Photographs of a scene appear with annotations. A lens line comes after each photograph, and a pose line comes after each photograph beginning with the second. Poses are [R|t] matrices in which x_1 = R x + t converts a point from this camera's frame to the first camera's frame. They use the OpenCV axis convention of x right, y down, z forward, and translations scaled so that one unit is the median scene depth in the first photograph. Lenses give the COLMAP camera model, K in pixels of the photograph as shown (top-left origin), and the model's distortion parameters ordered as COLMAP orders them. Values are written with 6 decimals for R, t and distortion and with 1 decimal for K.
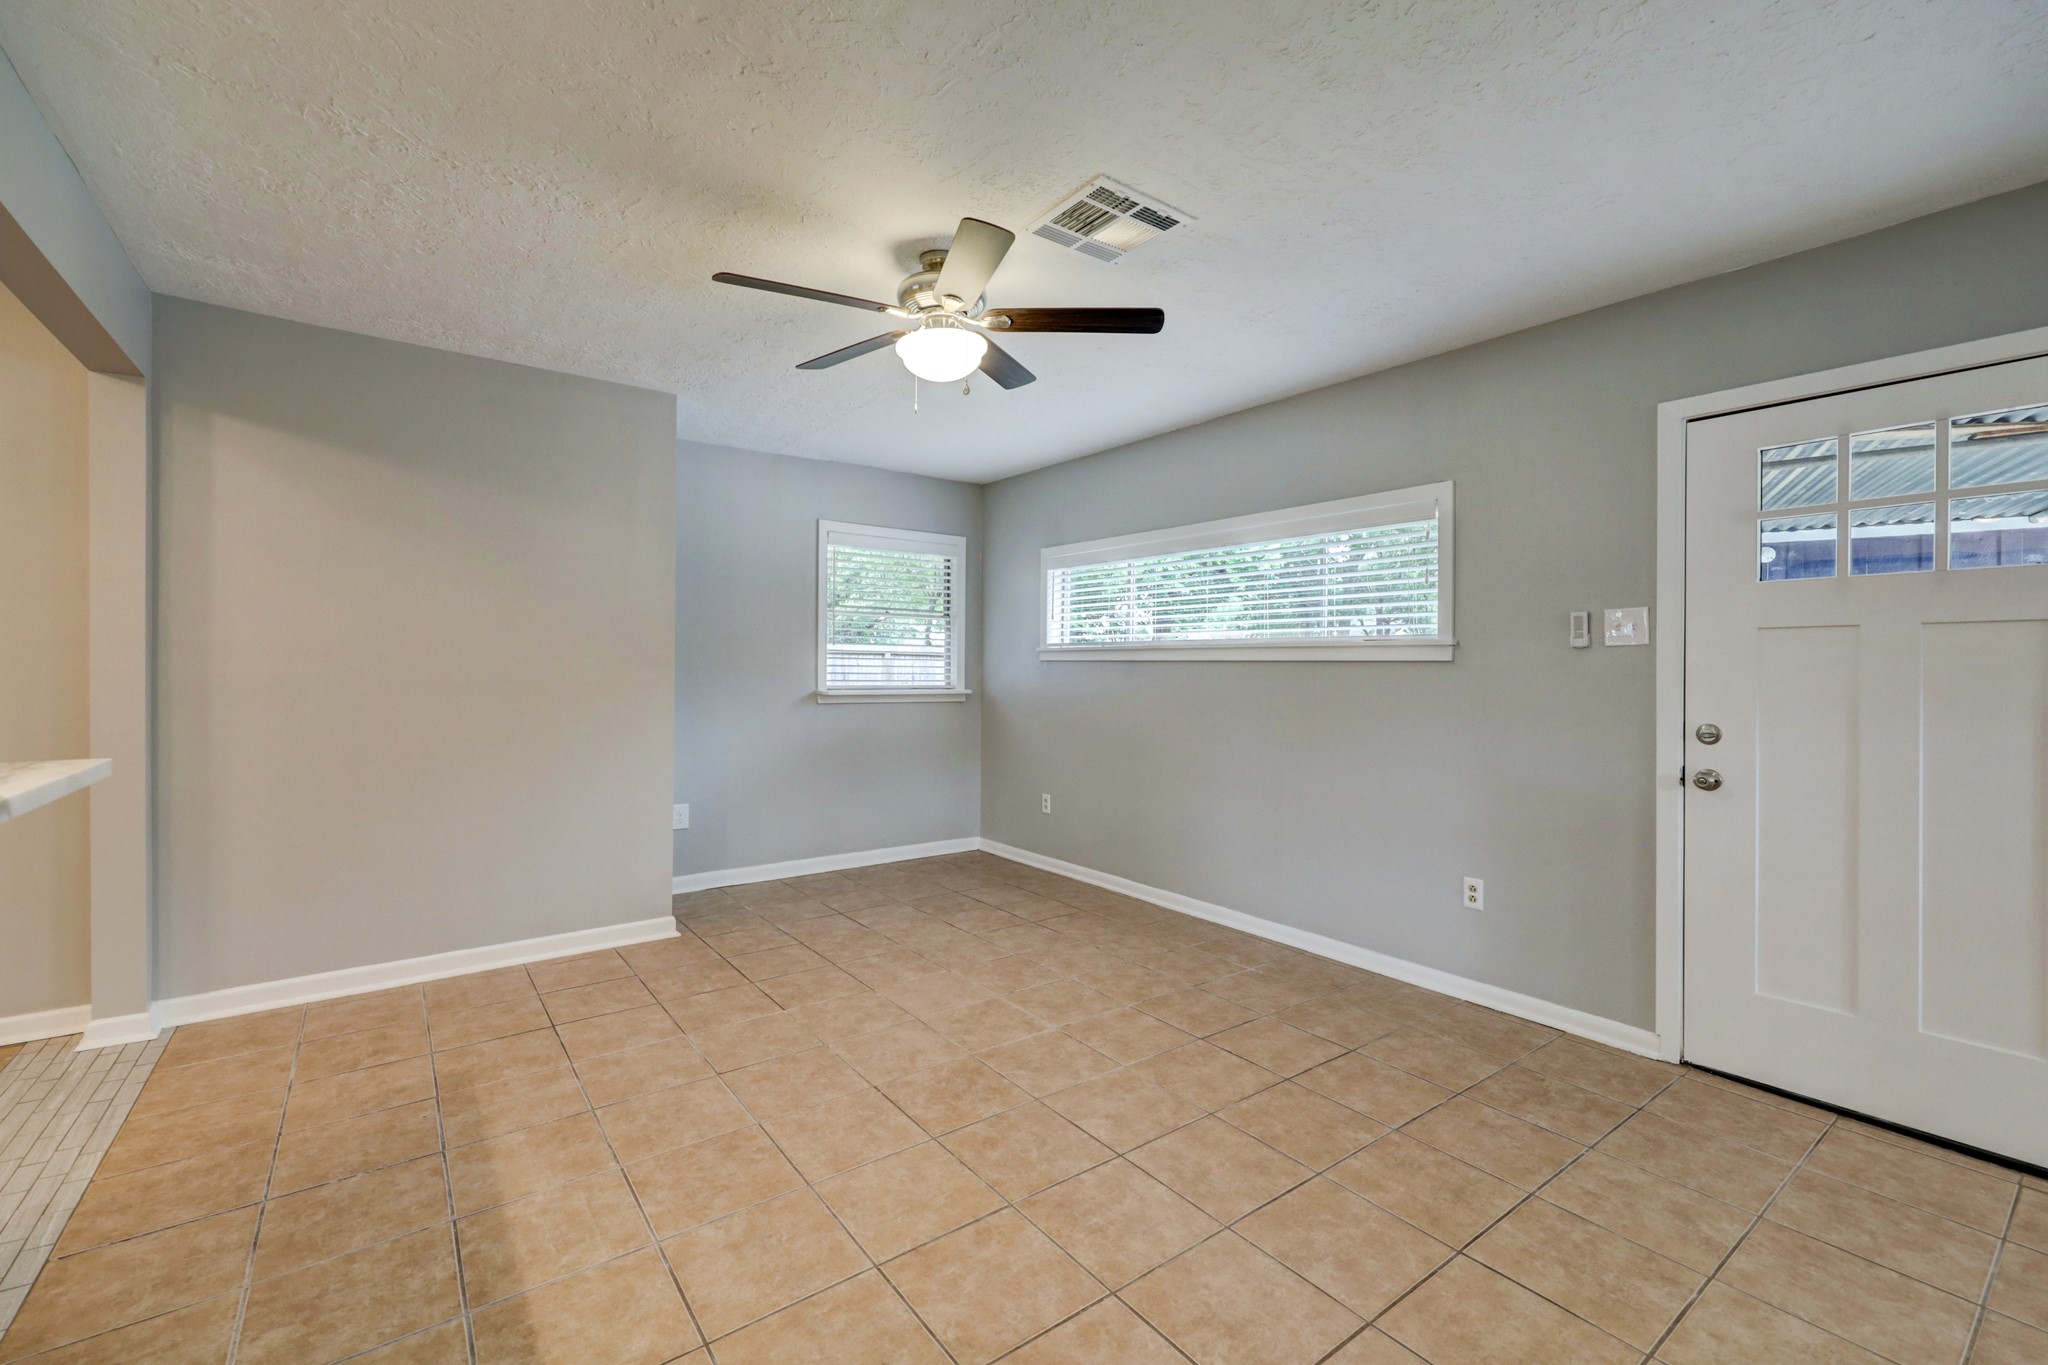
lens RADIAL K [[882.6, 0, 1059.3], [0, 882.6, 676.9], [0, 0, 1]] dist [-0.000085, -0.001299]
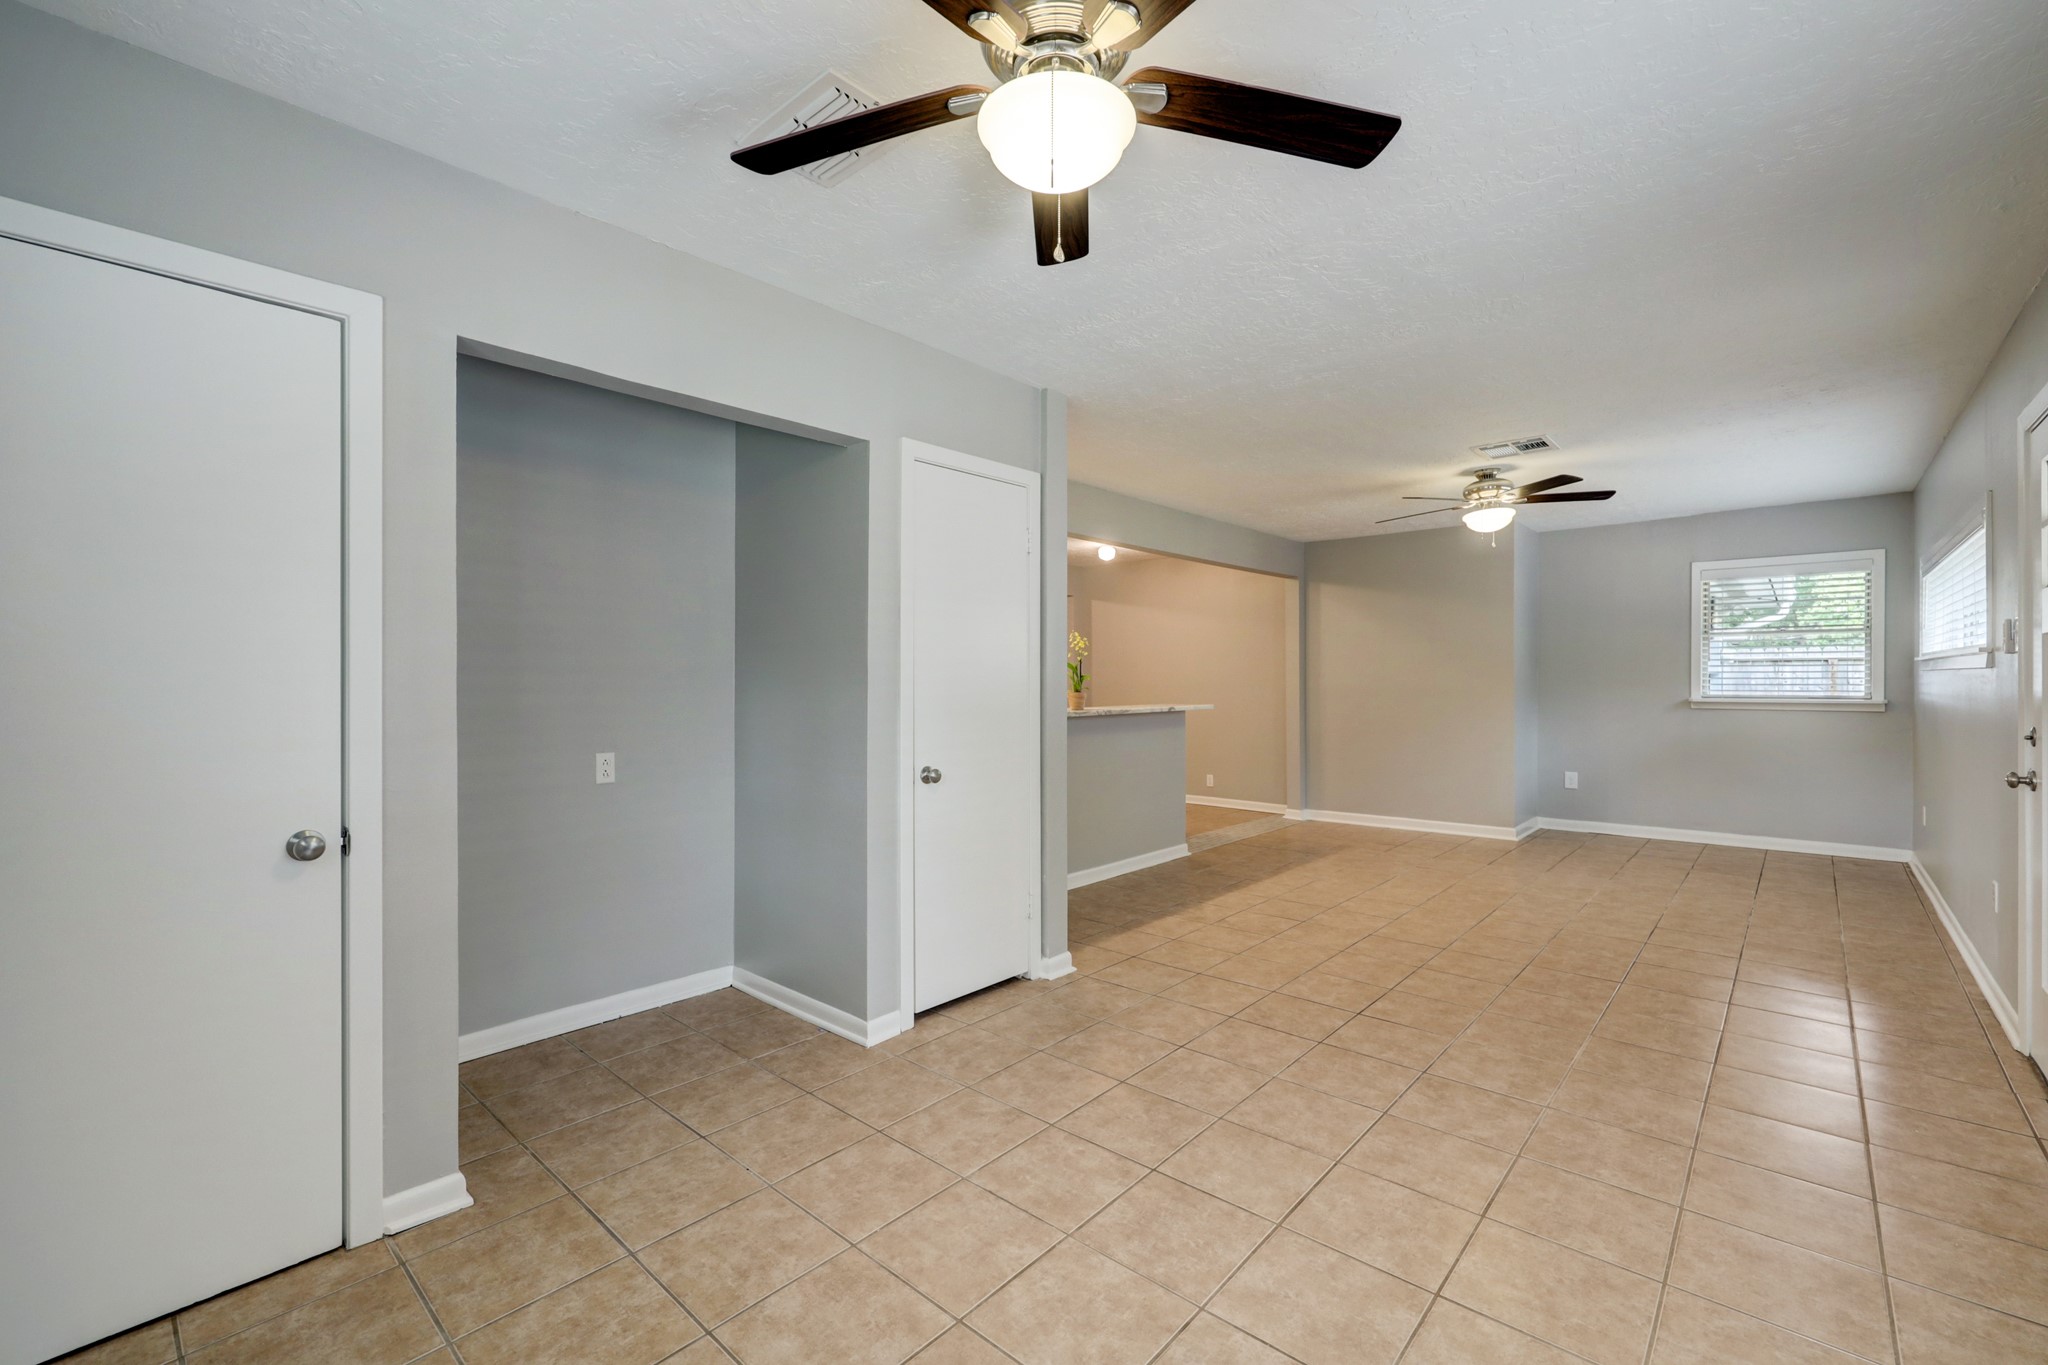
lens RADIAL K [[904.3, 0, 962.0], [0, 904.3, 682.2], [0, 0, 1]] dist [0.000063, 0.000314]
pose [[0.134399, -0.004545, -0.990917, 1.573884], [-0.002770, 0.999984, -0.004962, 0.001619], [0.990923, 0.003411, 0.134384, -0.398191]]
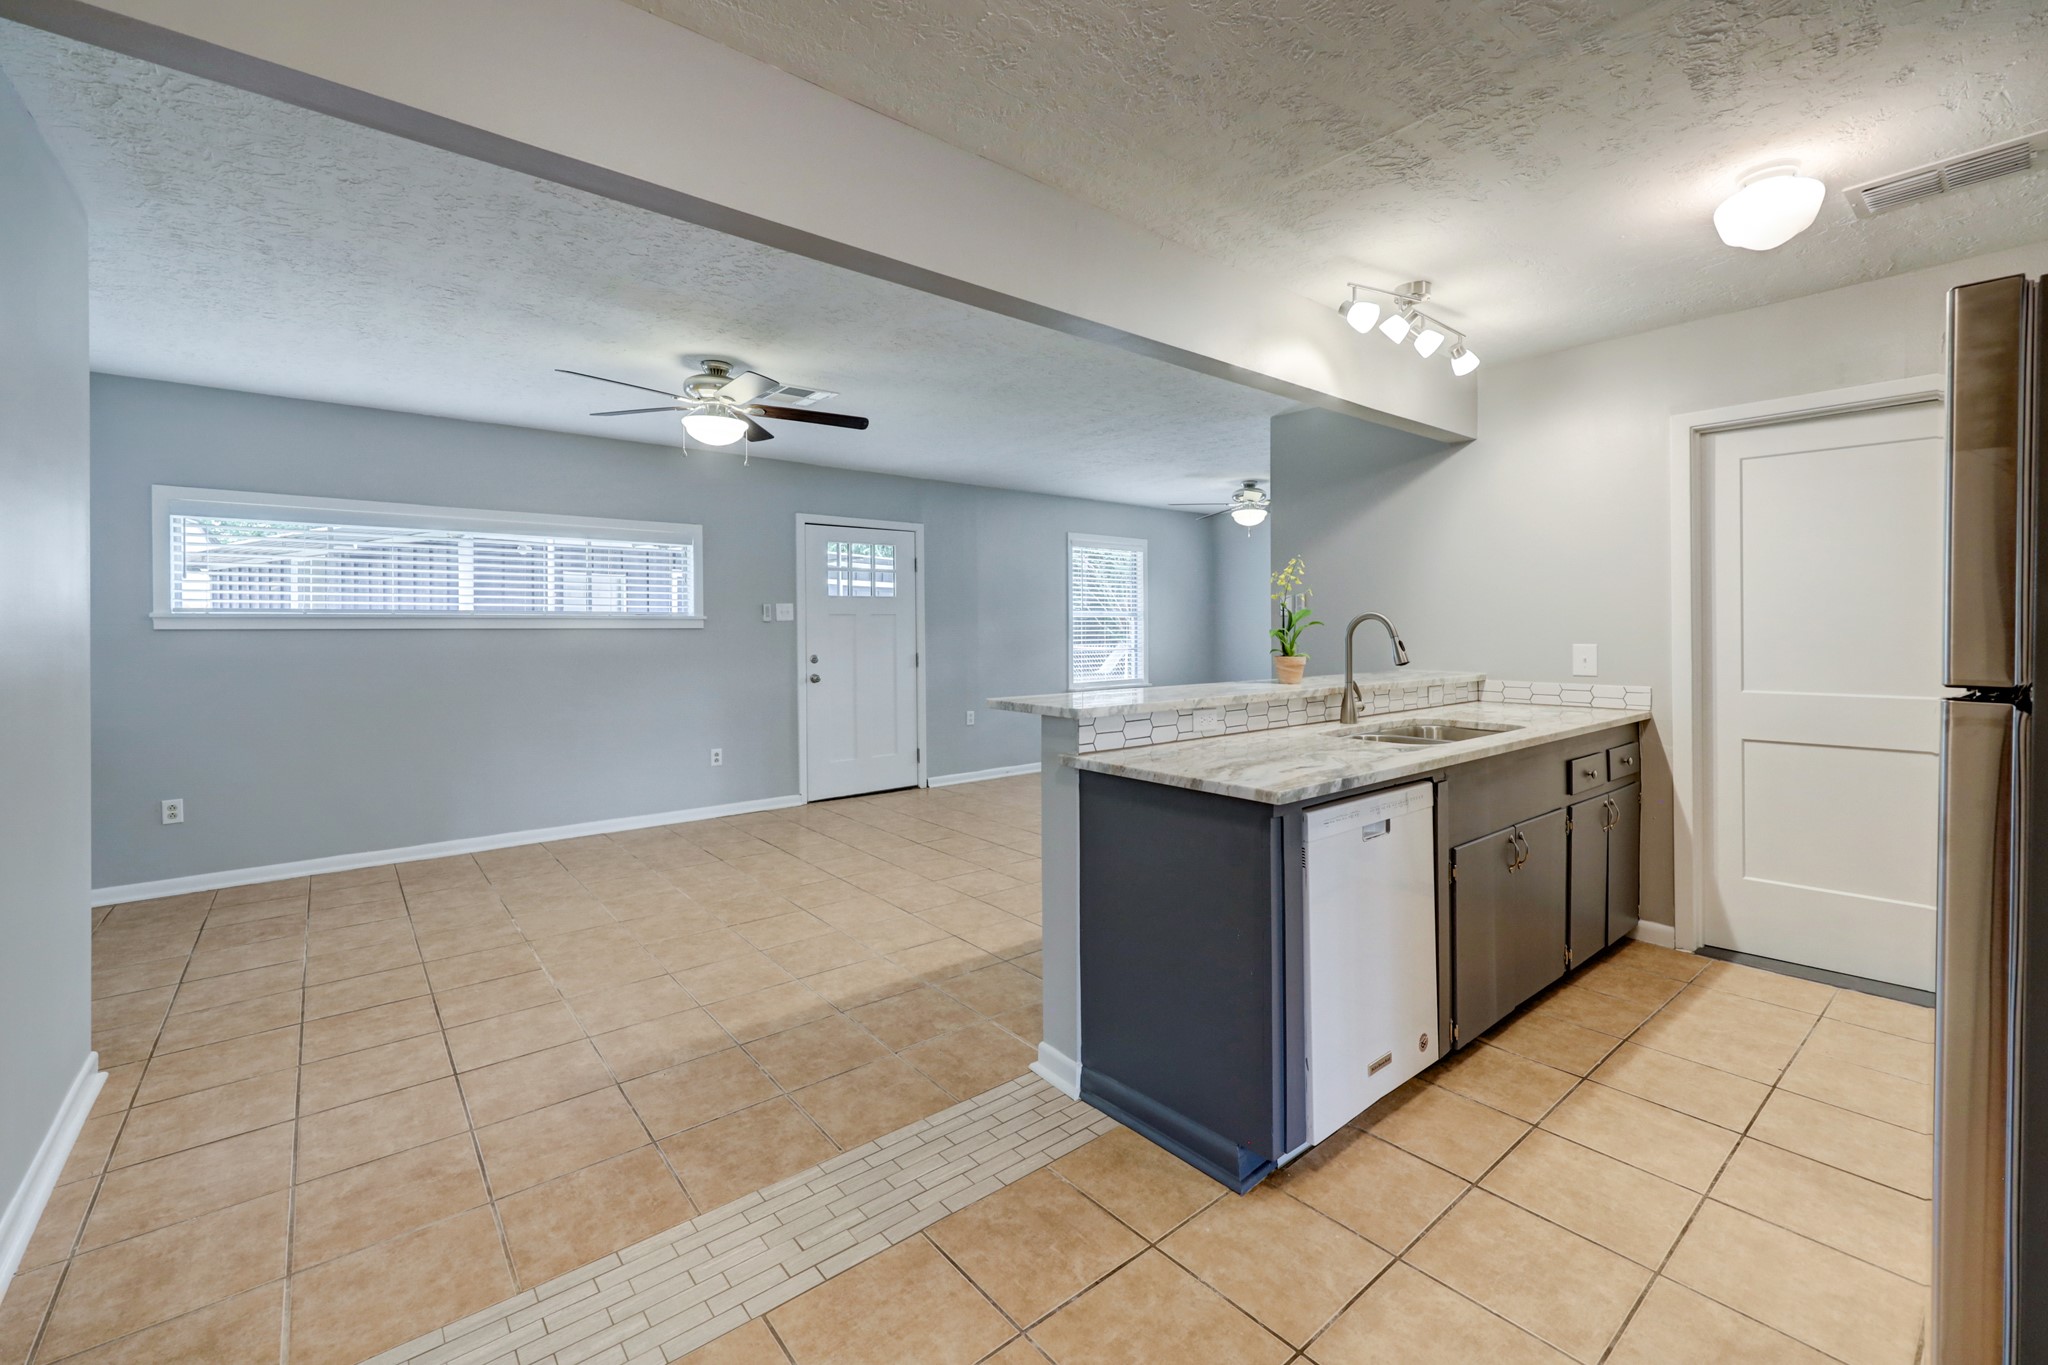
lens RADIAL K [[828.4, 0, 1036.1], [0, 828.4, 635.4], [0, 0, 1]] dist [-0.000292, -0.000281]
pose [[-0.047301, -0.022015, 0.998638, -1.434954], [0.008282, 0.999714, 0.022431, -0.041377], [-0.998846, 0.009332, -0.047105, 0.493104]]
